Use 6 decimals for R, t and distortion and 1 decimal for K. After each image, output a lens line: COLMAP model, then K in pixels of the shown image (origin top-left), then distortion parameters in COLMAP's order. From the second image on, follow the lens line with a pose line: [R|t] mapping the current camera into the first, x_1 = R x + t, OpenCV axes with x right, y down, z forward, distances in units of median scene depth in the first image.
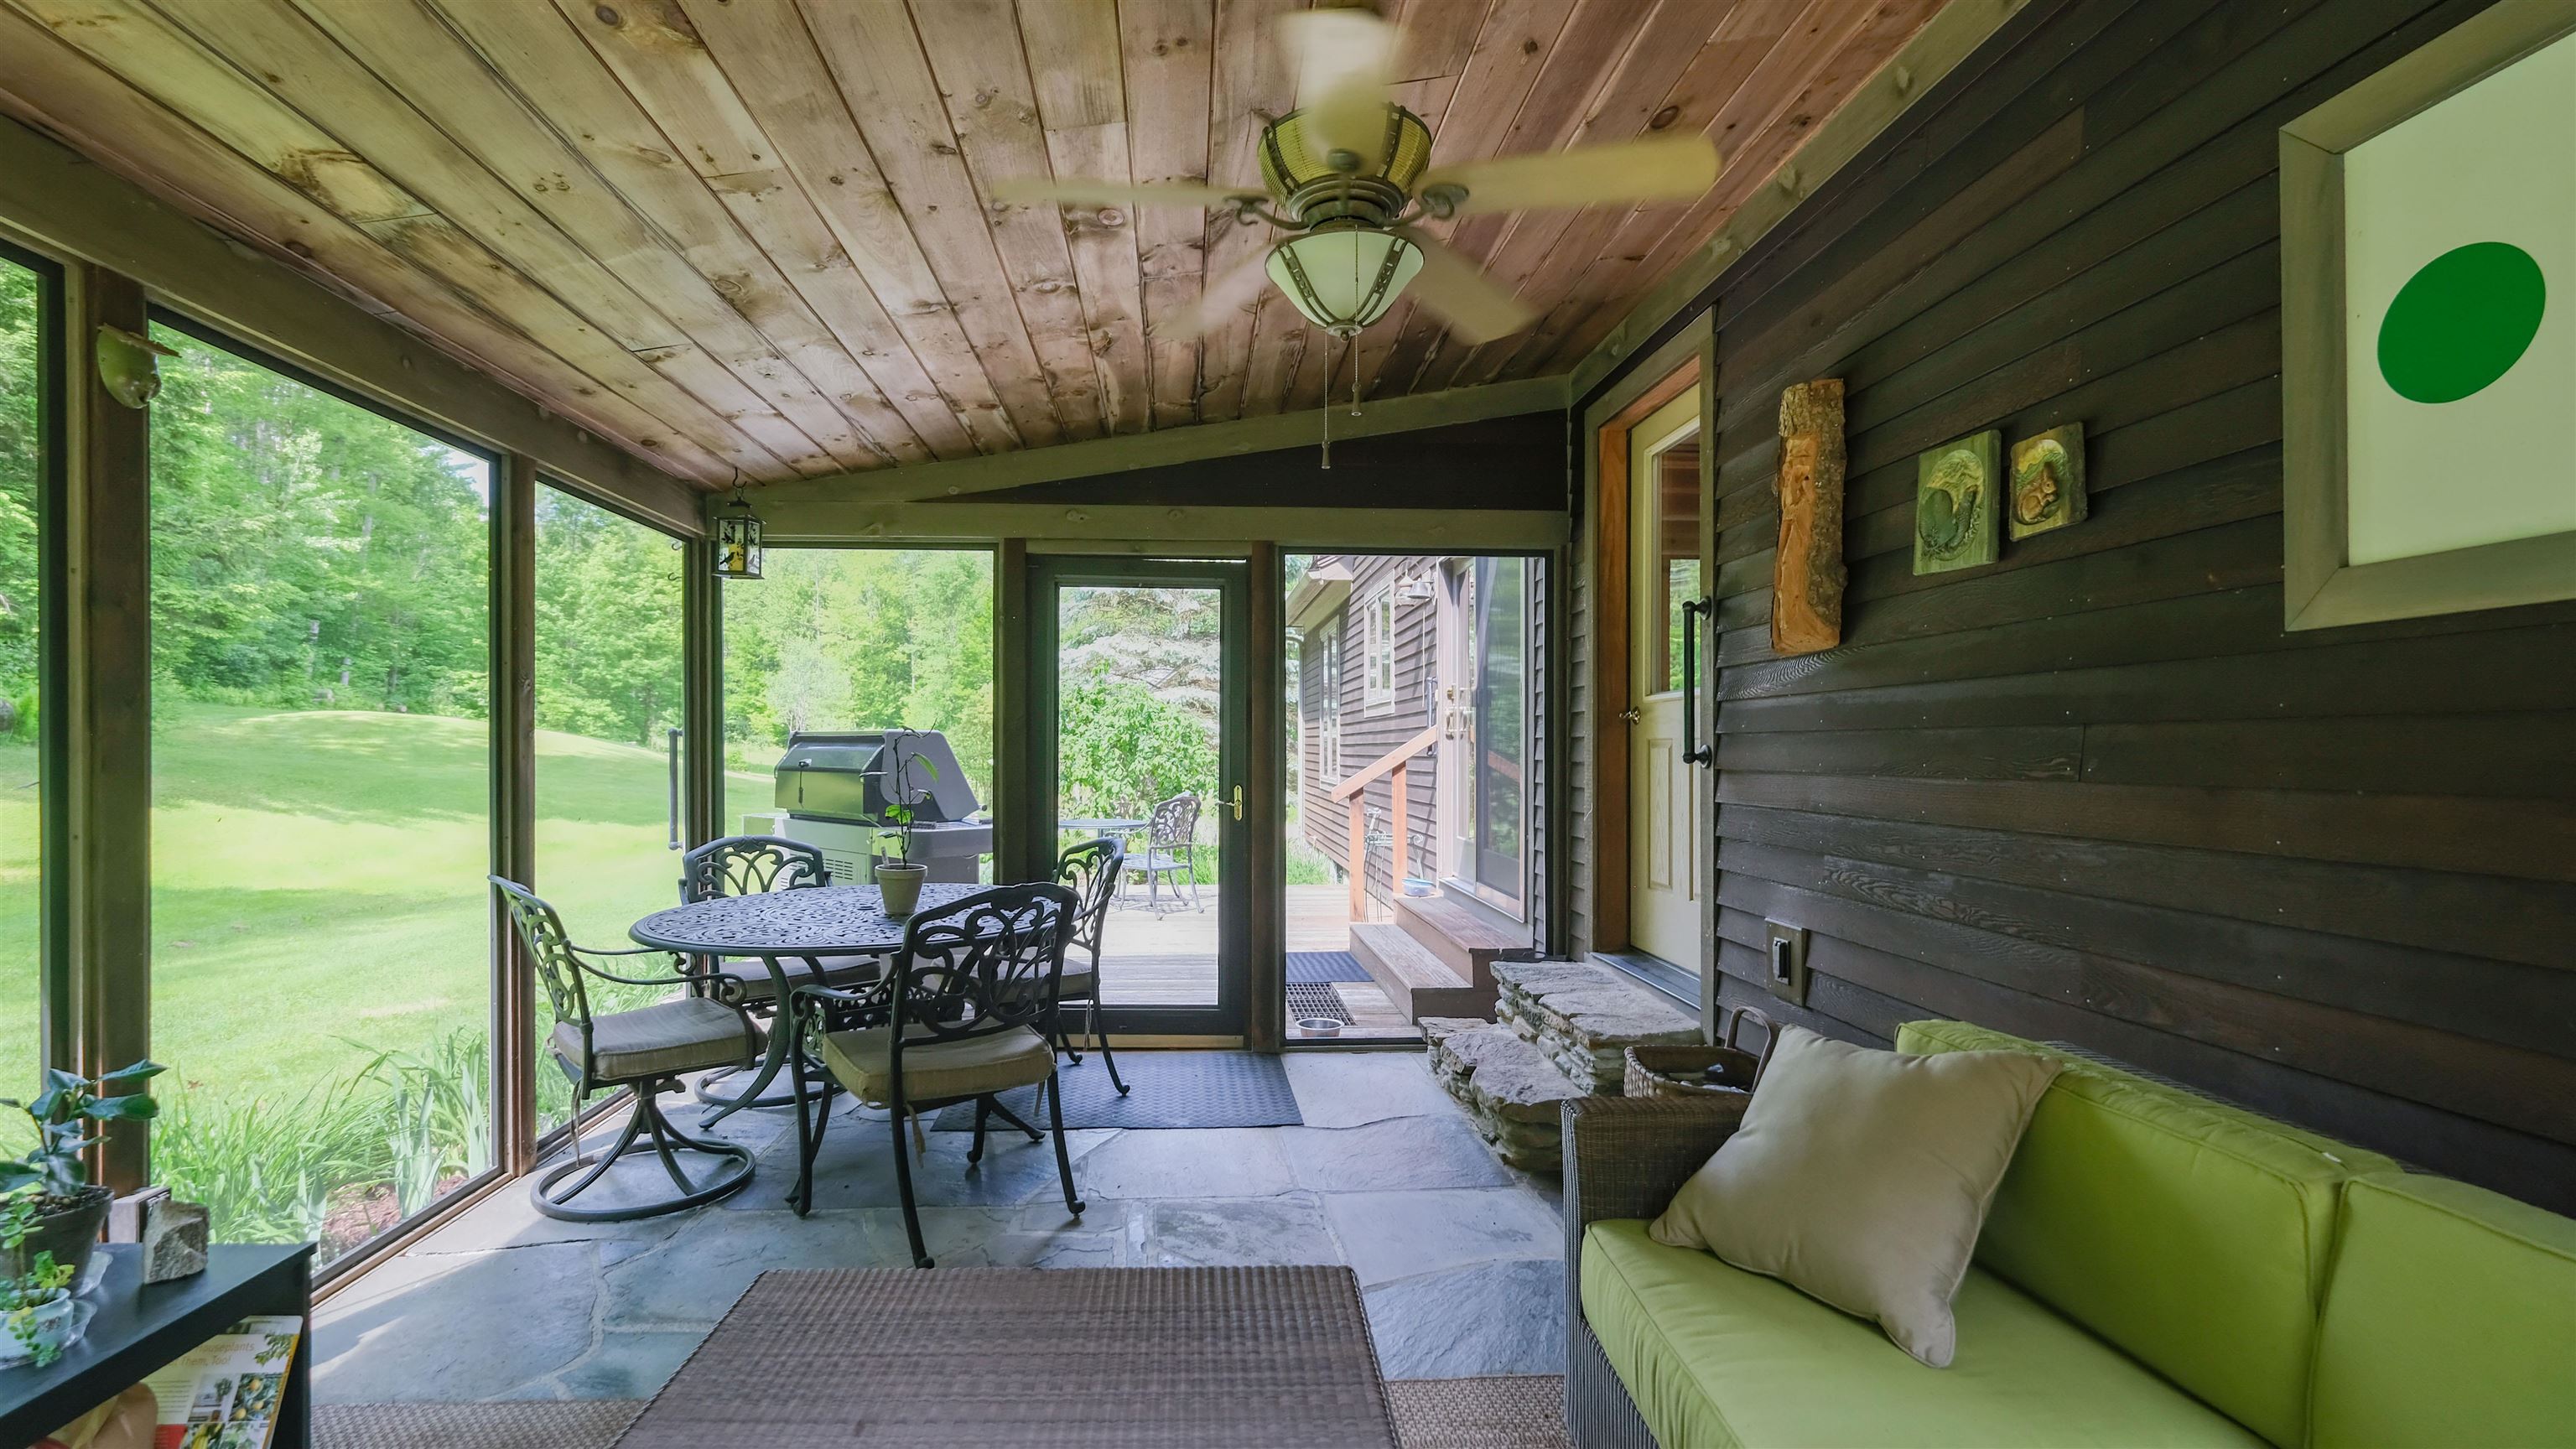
lens RADIAL K [[1114.5, 0, 1258.1], [0, 1114.5, 755.1], [0, 0, 1]] dist [0.000002, -0.000072]
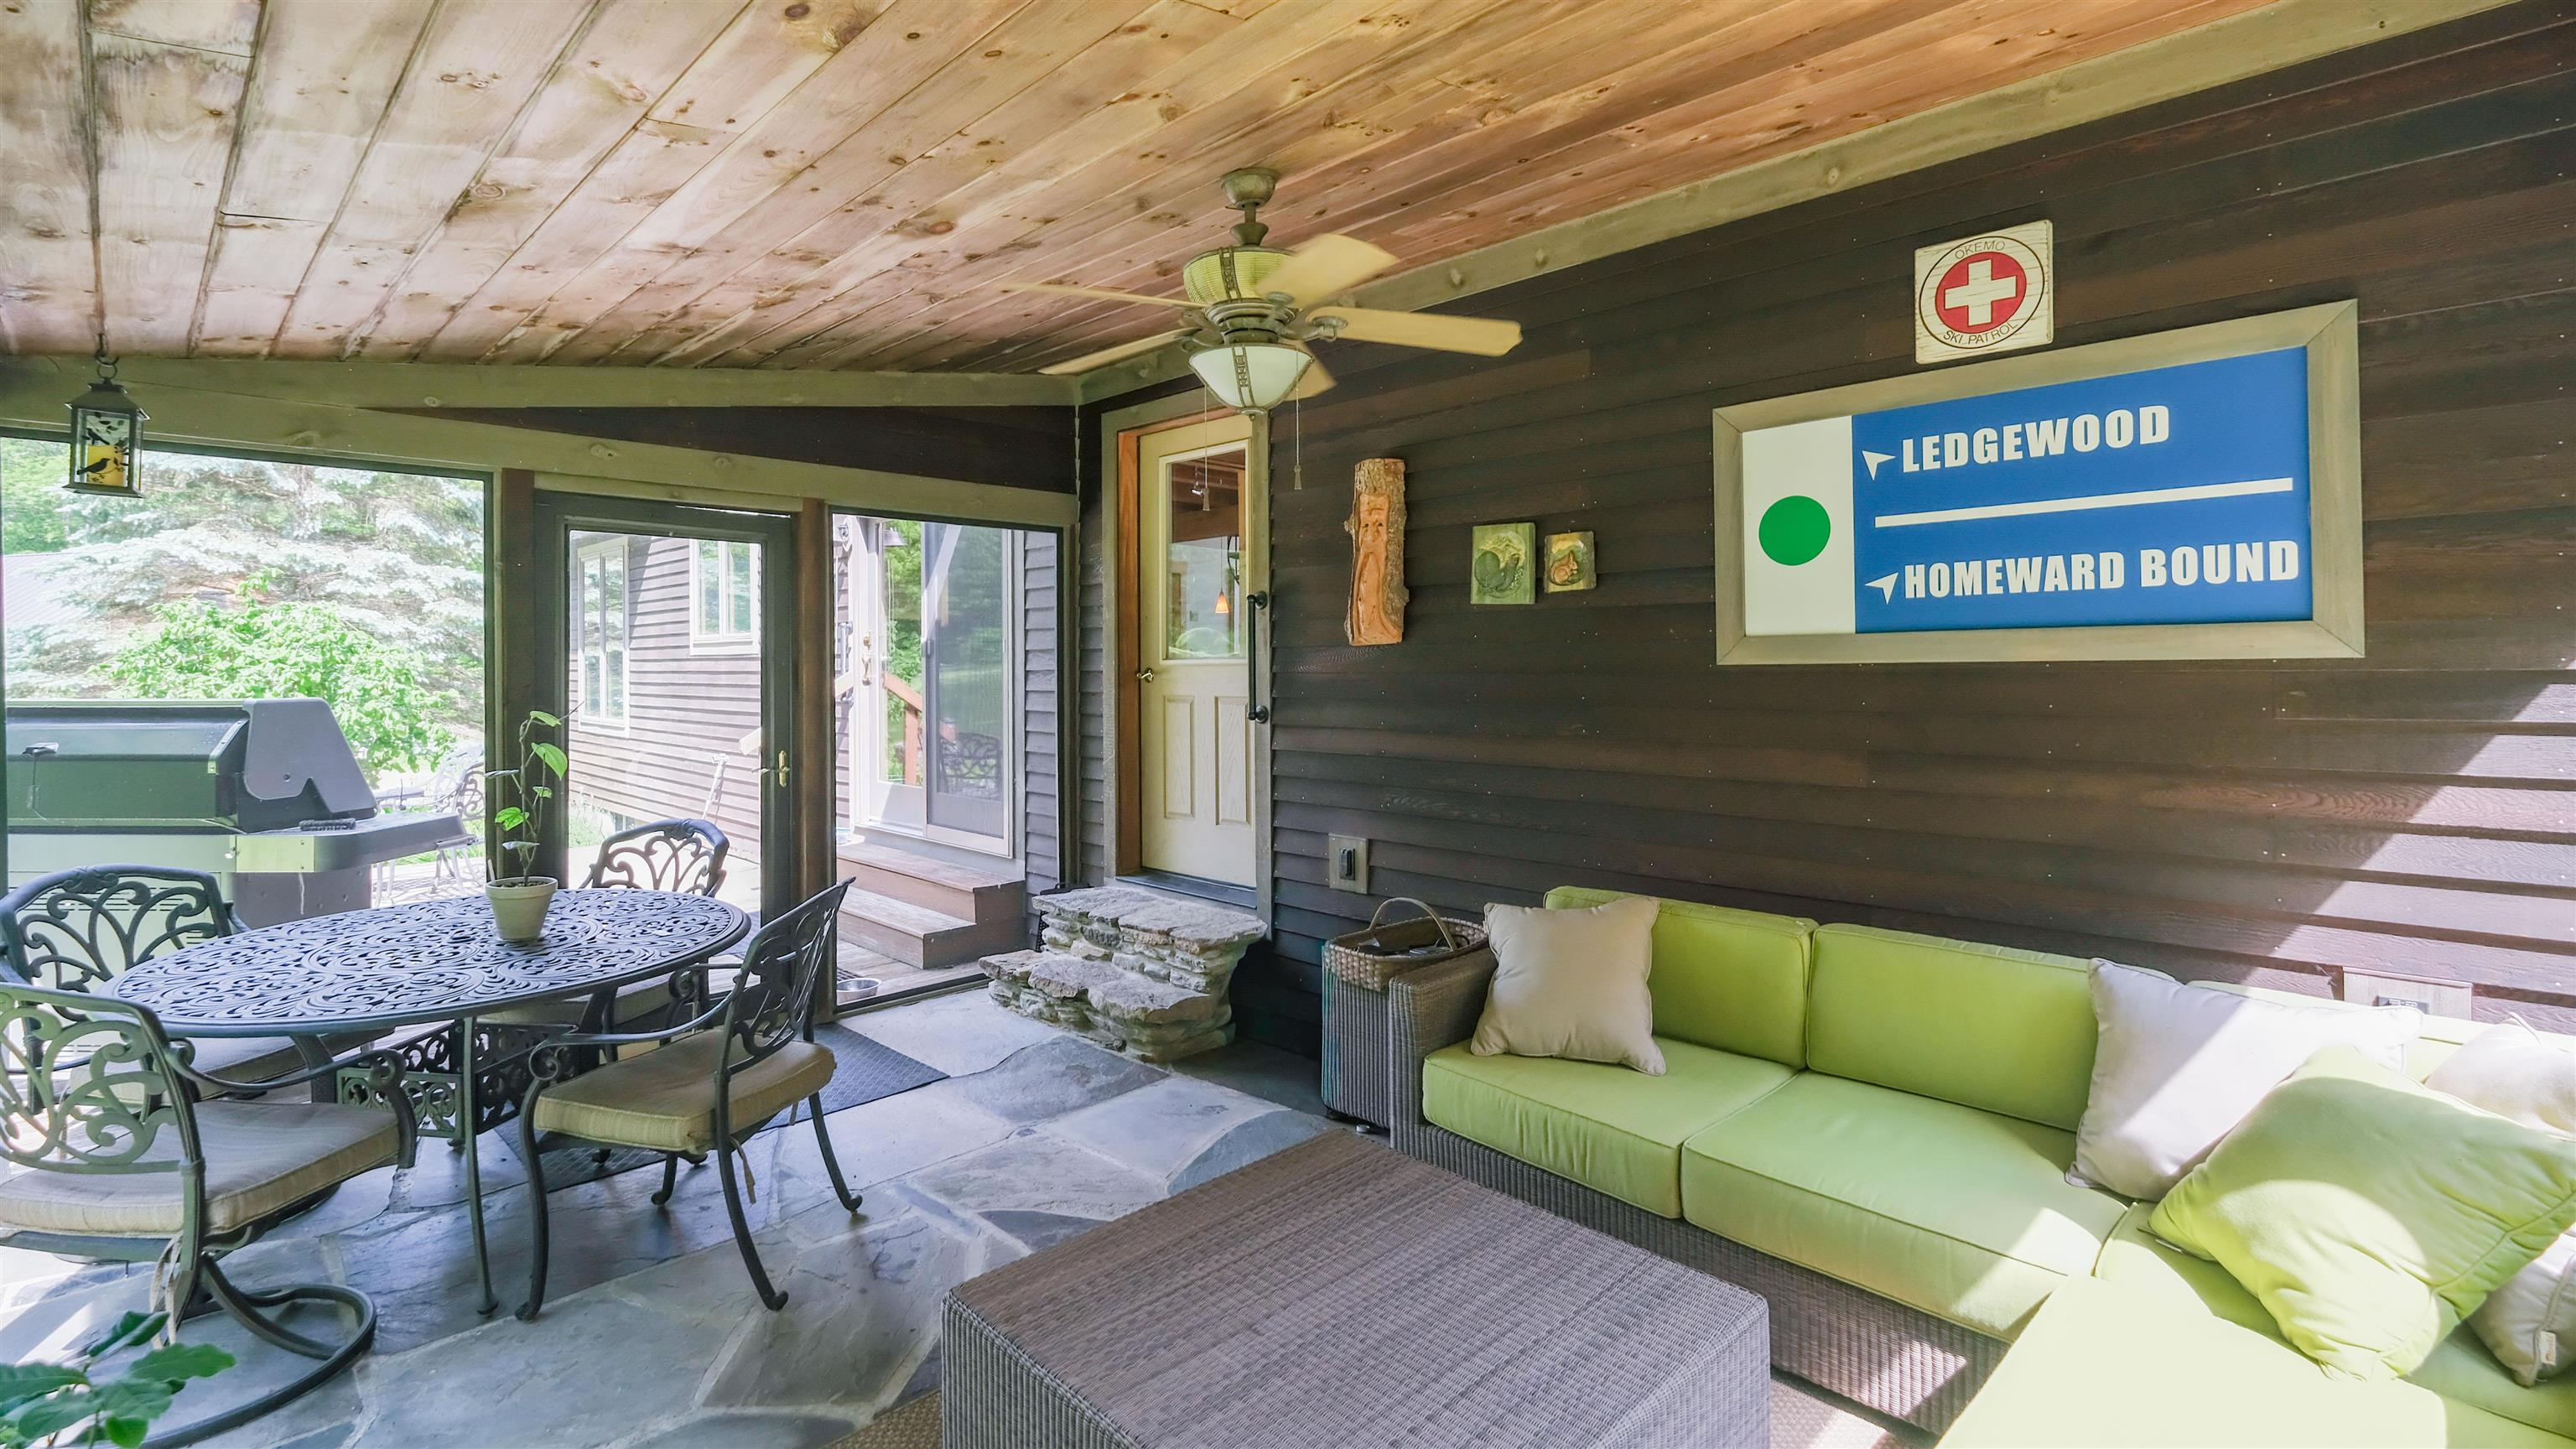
lens RADIAL K [[1127.7, 0, 1234.2], [0, 1127.7, 665.2], [0, 0, 1]] dist [-0.001435, -0.000197]
pose [[0.755434, -0.008605, 0.655168, -0.474490], [0.011254, 0.999937, 0.000157, -0.055134], [-0.655128, 0.007254, 0.755483, 0.022536]]
